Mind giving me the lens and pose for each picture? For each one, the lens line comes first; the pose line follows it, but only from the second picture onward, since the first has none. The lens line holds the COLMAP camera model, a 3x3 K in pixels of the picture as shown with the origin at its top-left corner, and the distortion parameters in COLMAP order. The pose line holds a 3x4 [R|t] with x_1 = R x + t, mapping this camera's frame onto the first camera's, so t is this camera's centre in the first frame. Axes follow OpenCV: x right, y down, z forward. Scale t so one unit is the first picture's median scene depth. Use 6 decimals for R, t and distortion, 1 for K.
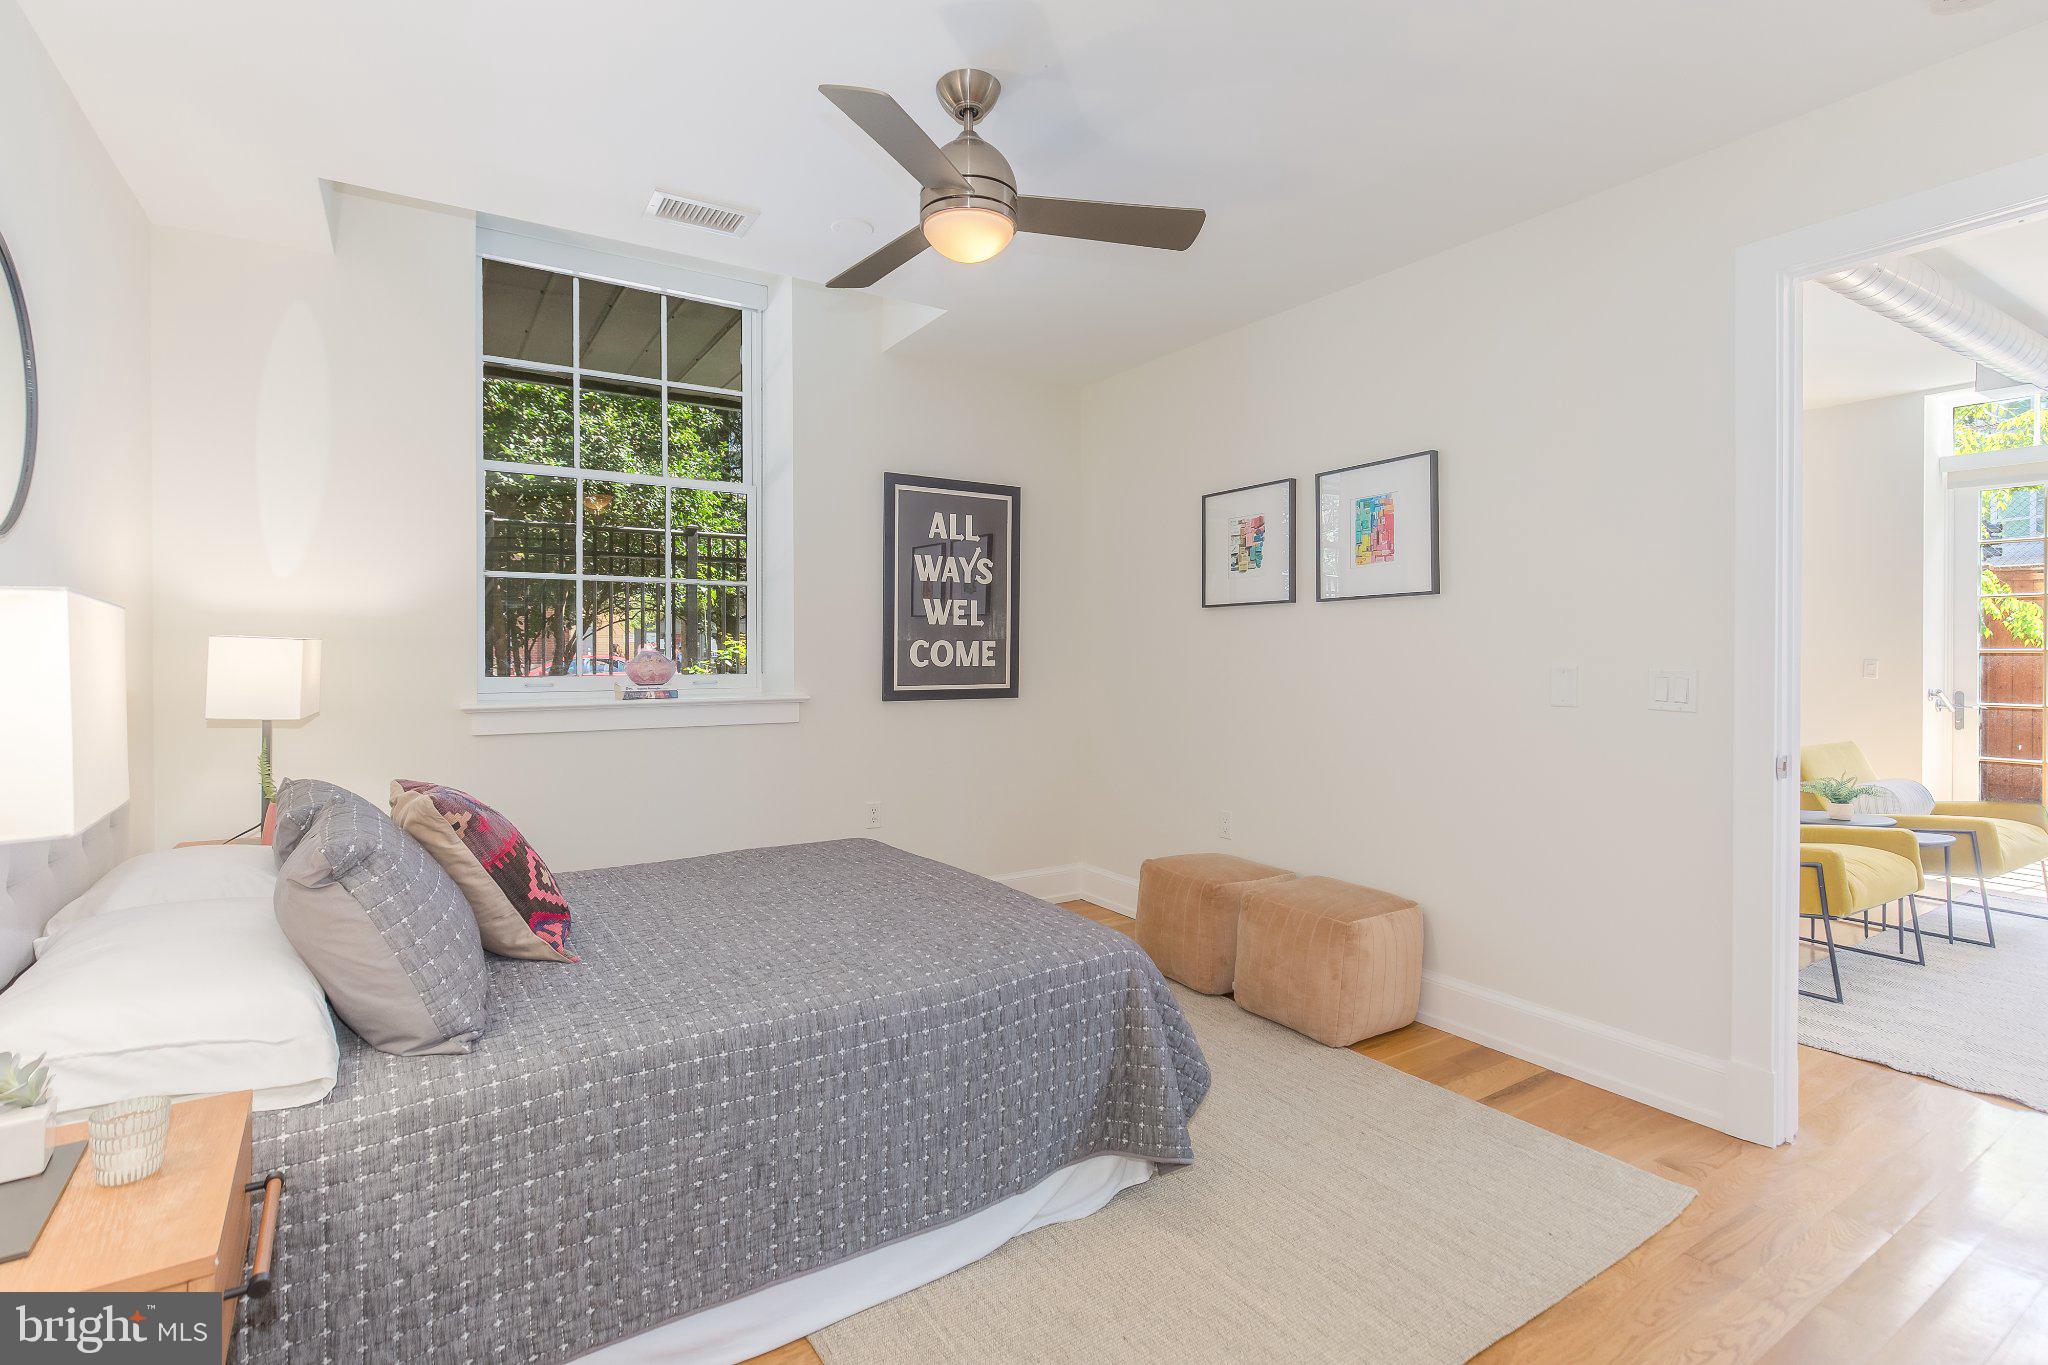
lens RADIAL K [[915.7, 0, 1027.9], [0, 915.7, 654.4], [0, 0, 1]] dist [-0.003118, -0.000068]
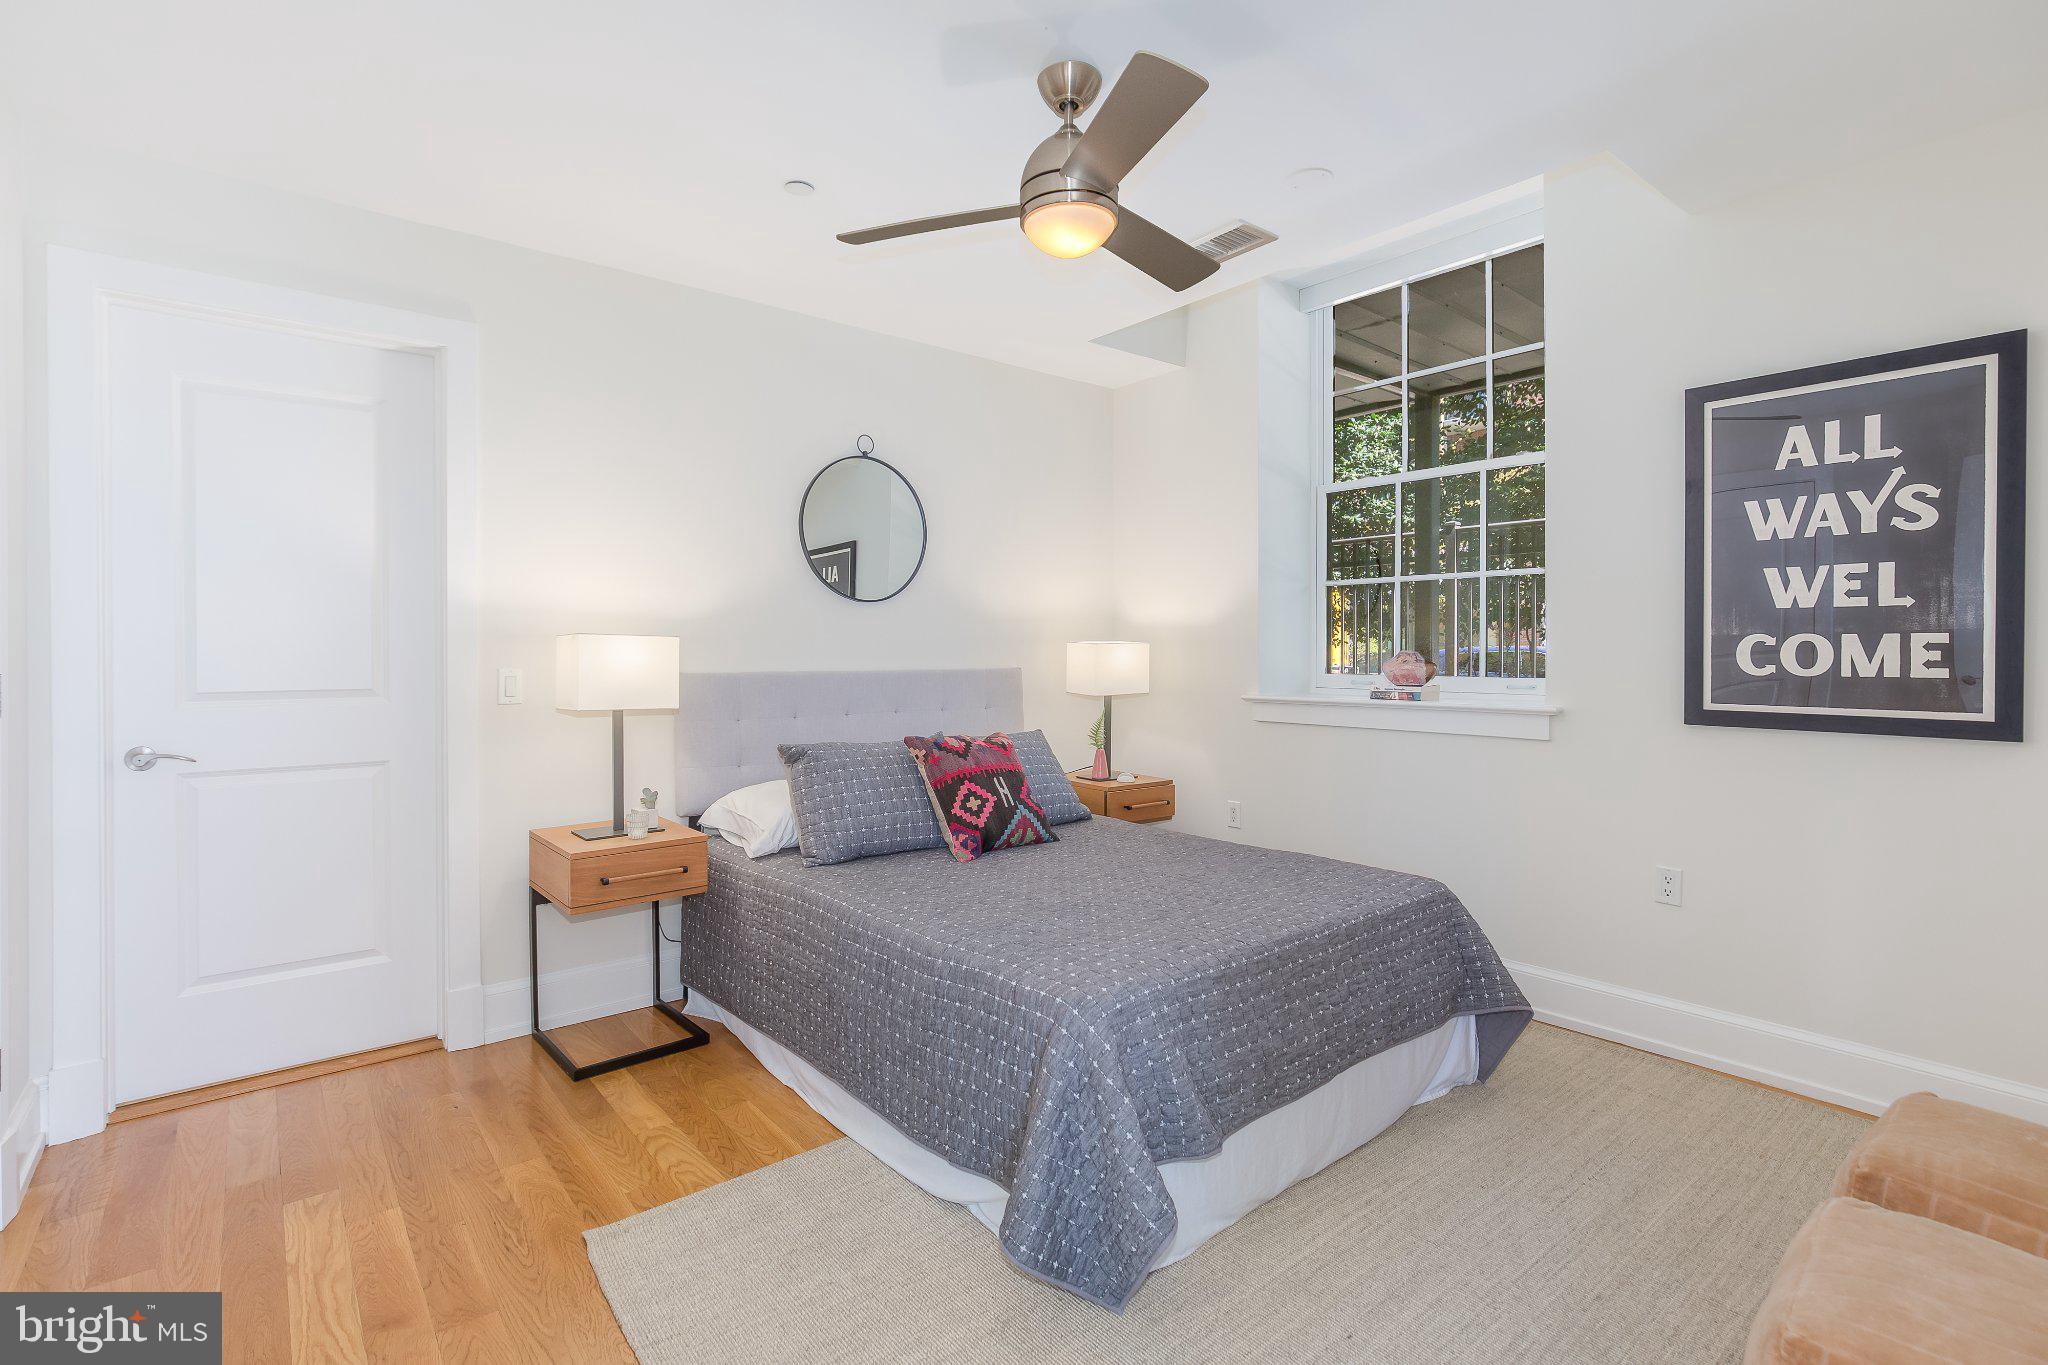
lens RADIAL K [[947.6, 0, 1016.8], [0, 947.6, 660.1], [0, 0, 1]] dist [-0.004664, -0.000218]
pose [[0.137785, 0.009214, -0.990419, 0.458704], [-0.002962, 0.999956, 0.008890, -0.001594], [0.990458, 0.001709, 0.137806, 0.391584]]
